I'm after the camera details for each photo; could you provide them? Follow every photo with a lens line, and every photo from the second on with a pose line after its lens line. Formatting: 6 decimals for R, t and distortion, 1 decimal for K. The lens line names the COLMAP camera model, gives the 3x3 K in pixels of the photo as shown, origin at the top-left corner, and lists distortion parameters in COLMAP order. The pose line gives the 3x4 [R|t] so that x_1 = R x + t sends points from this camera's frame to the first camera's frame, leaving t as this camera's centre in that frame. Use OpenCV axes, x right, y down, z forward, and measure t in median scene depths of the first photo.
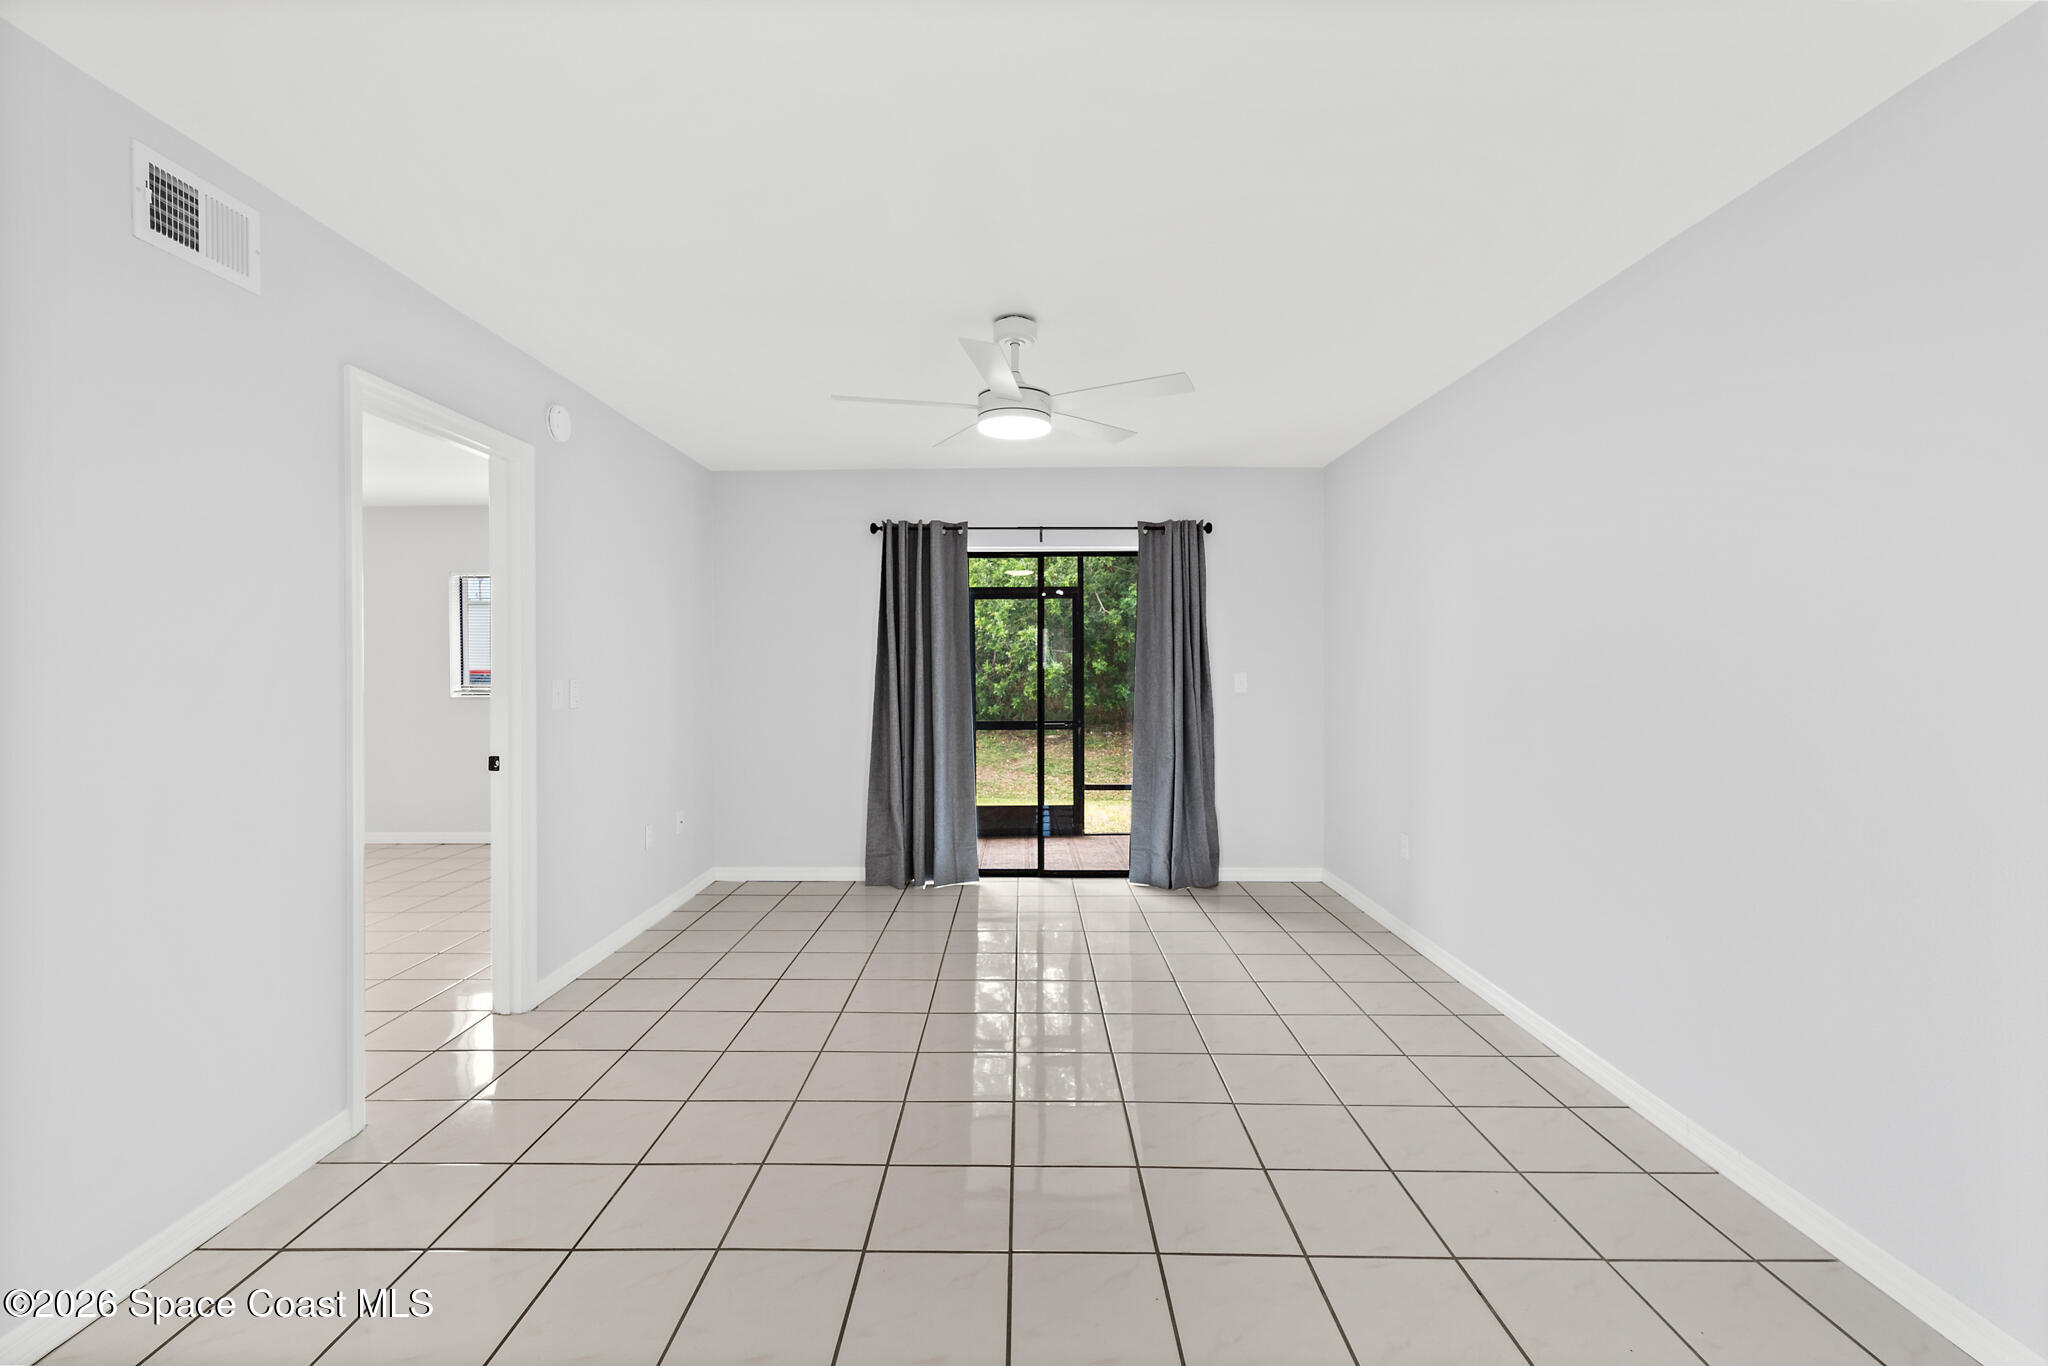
lens RADIAL K [[862.1, 0, 1018.5], [0, 862.1, 671.6], [0, 0, 1]] dist [0.007253, -0.001177]
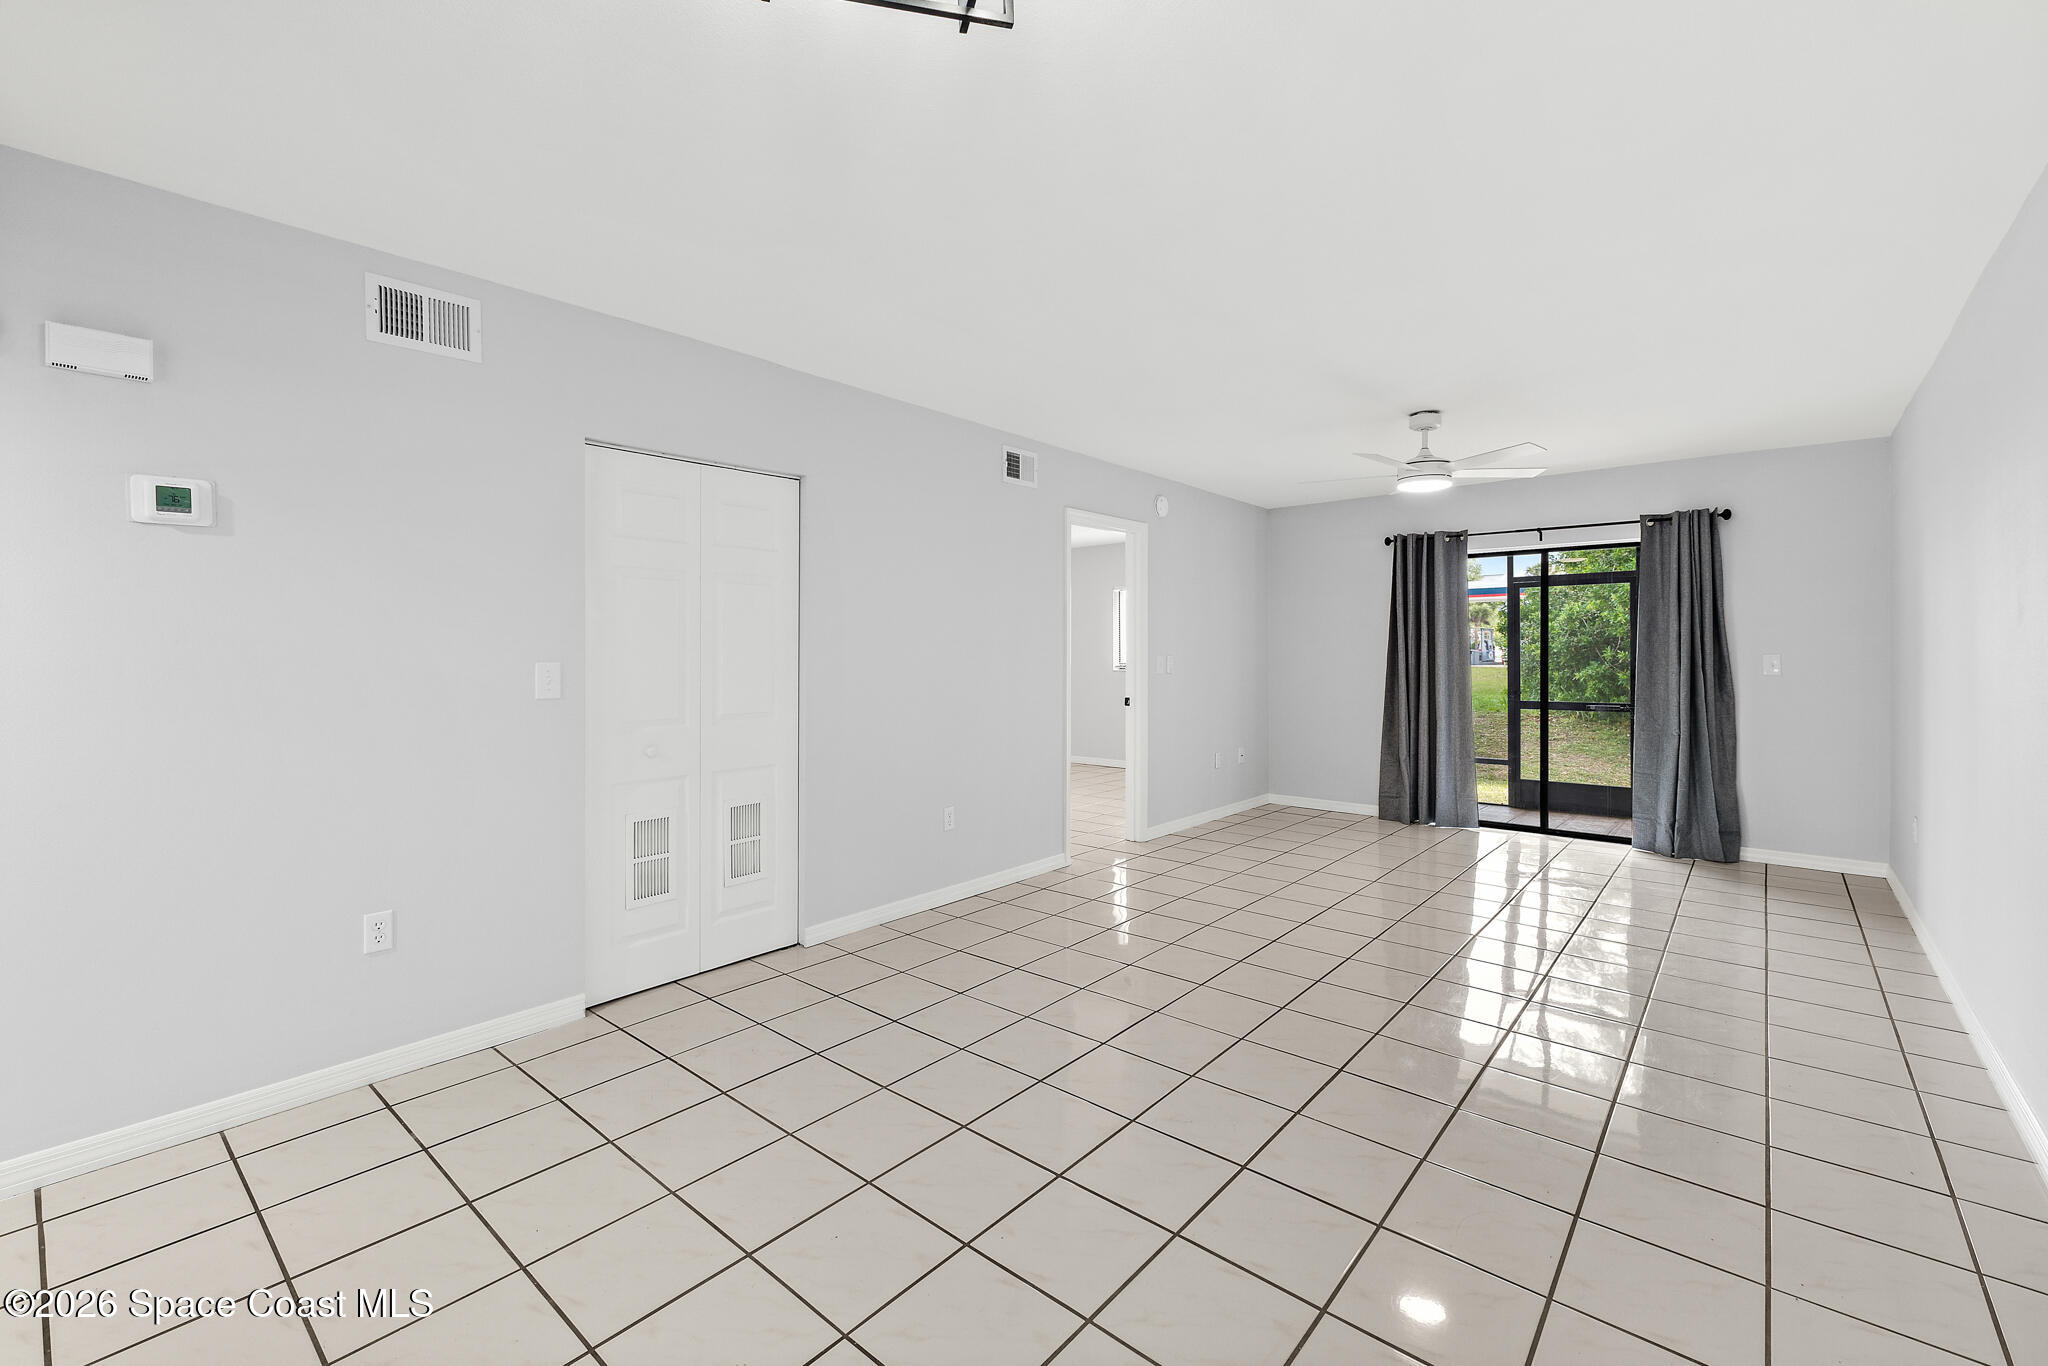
lens RADIAL K [[862.1, 0, 1011.9], [0, 862.1, 660.5], [0, 0, 1]] dist [0.007253, -0.001177]
pose [[0.759109, 0.007531, -0.650919, 0.246693], [-0.004989, 0.999971, 0.005751, 0.006142], [0.650944, -0.001118, 0.759125, -0.339172]]
